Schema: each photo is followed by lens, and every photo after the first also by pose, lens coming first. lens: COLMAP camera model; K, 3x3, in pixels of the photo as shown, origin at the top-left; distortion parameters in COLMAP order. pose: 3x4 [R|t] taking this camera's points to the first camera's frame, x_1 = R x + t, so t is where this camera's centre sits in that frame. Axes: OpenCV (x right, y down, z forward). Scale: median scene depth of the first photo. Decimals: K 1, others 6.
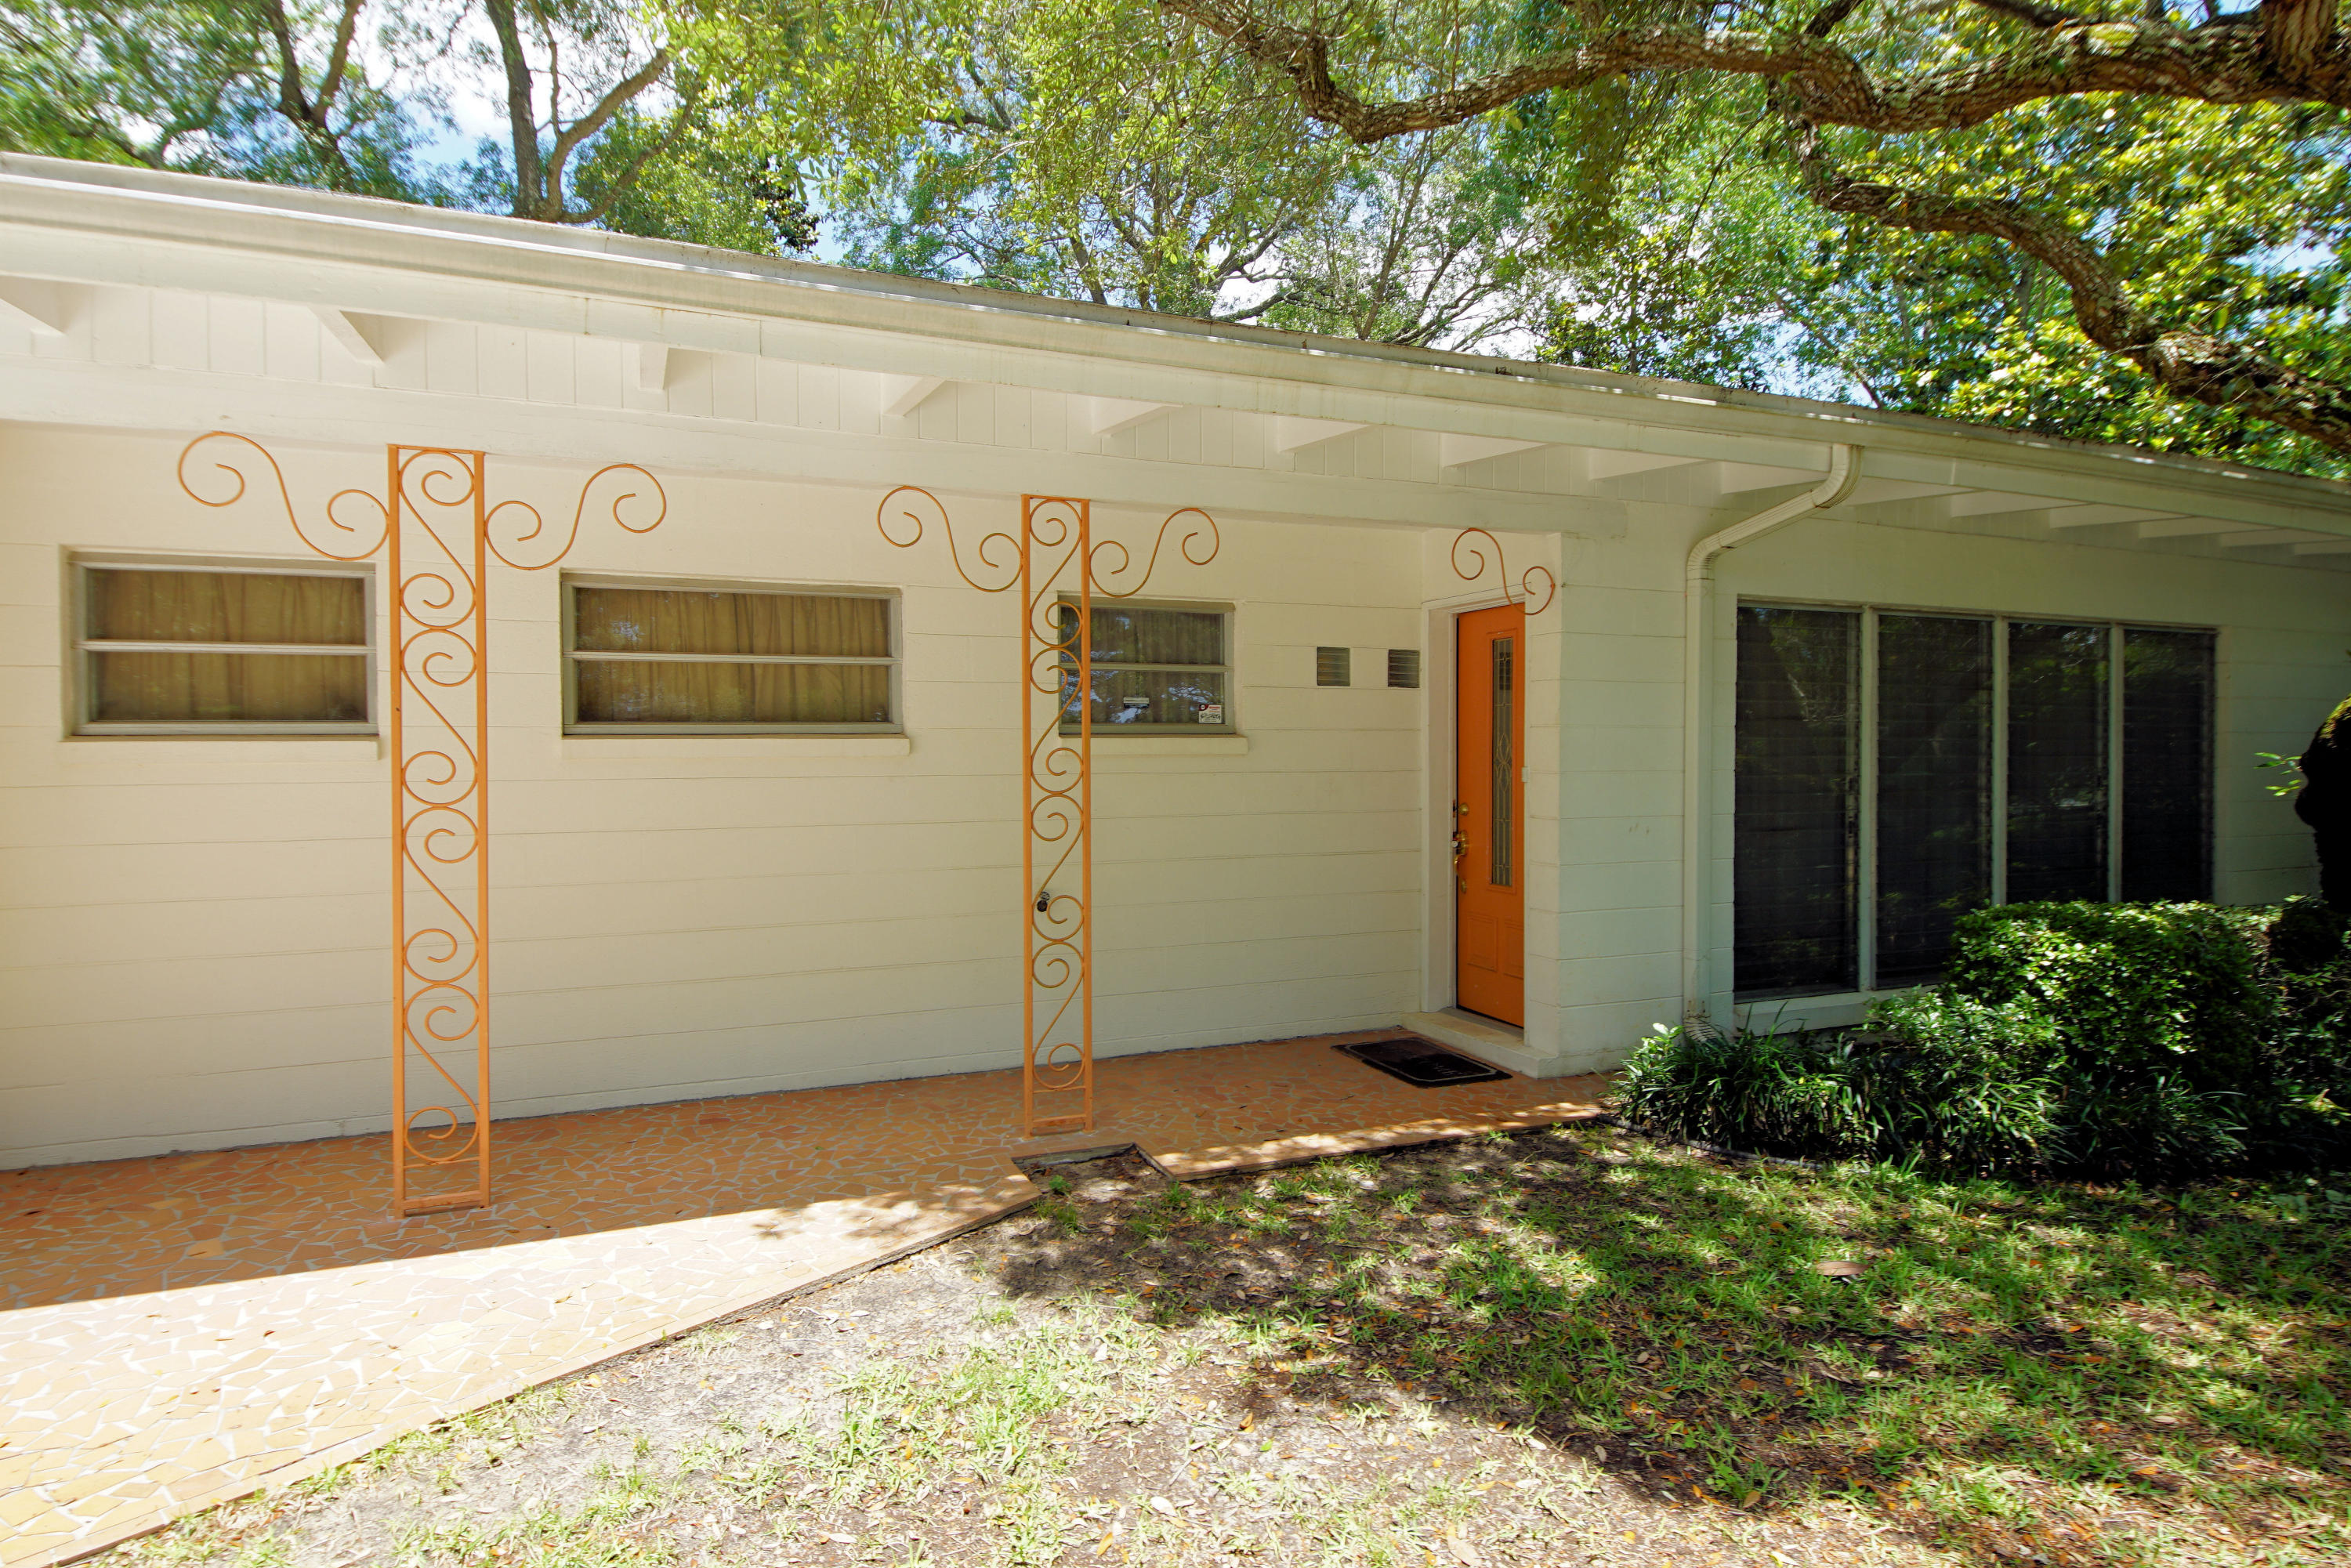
lens RADIAL K [[1257.1, 0, 1160.3], [0, 1257.1, 776.3], [0, 0, 1]] dist [0.032919, -0.032324]
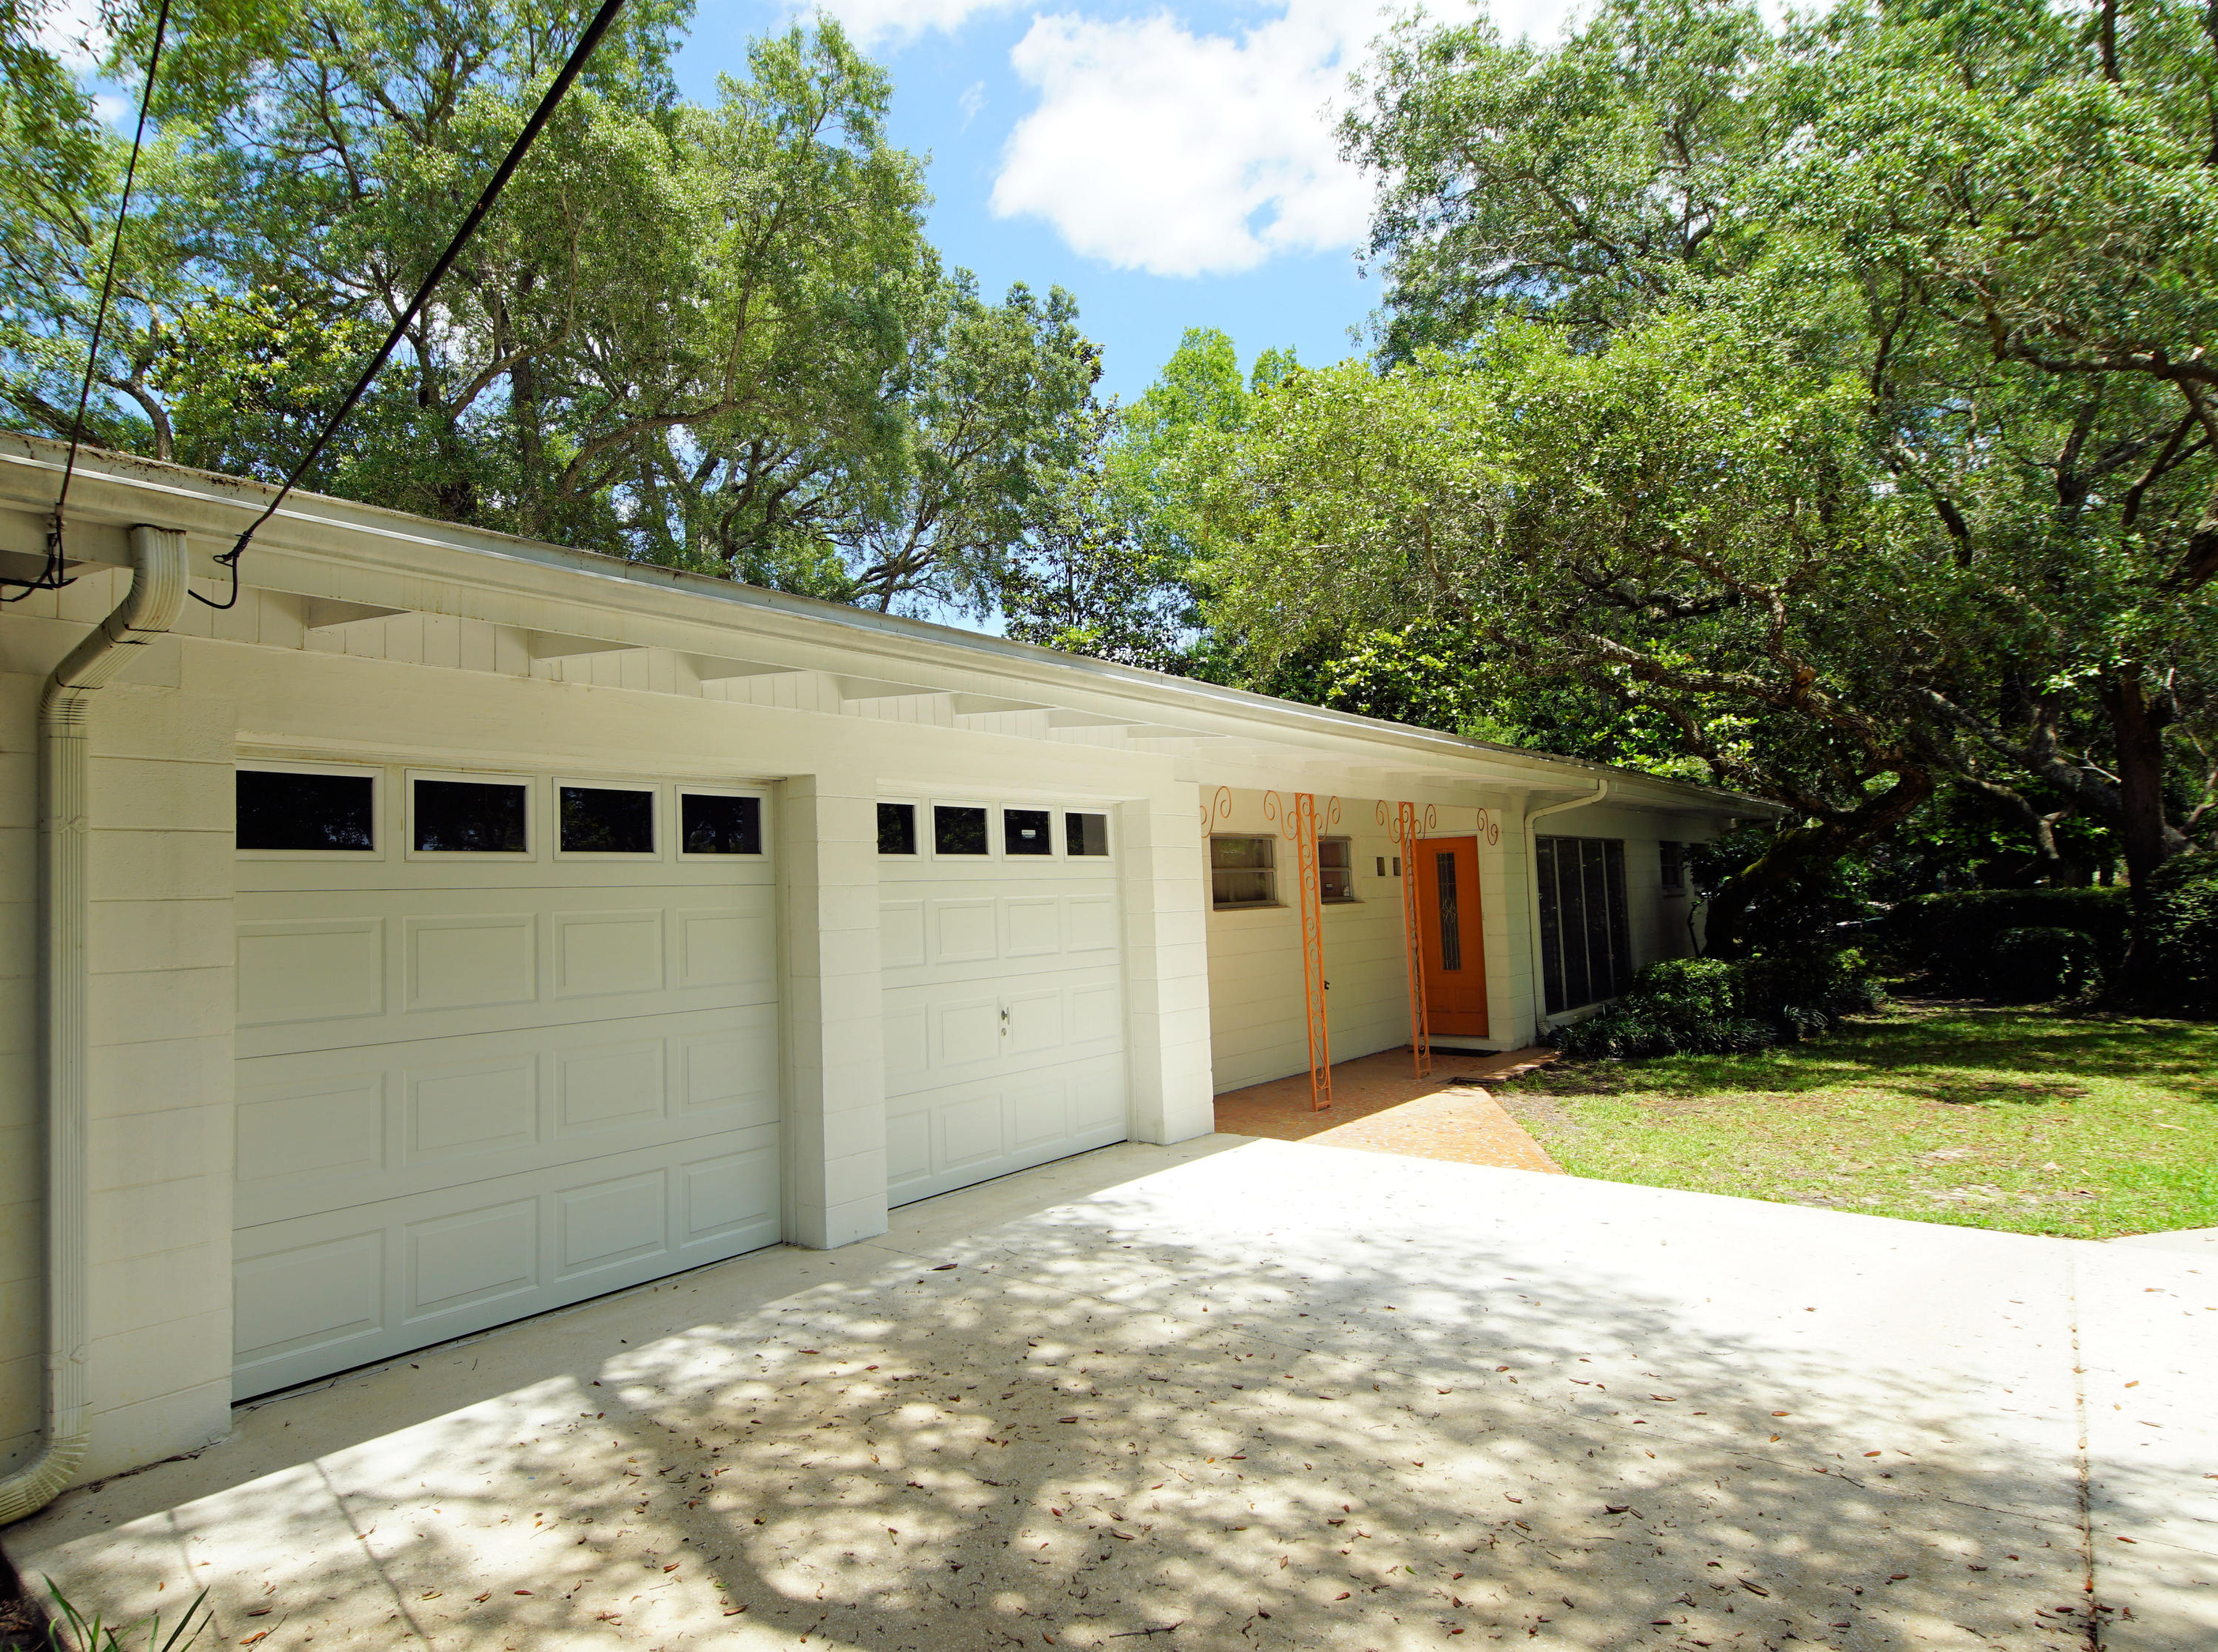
lens RADIAL K [[1145.9, 0, 1109.0], [0, 1145.9, 826.0], [0, 0, 1]] dist [0.000331, -0.000040]
pose [[0.908776, -0.020288, 0.416790, -1.079770], [0.070969, 0.991780, -0.106466, 0.014322], [-0.411204, 0.126333, 0.902746, -0.528738]]
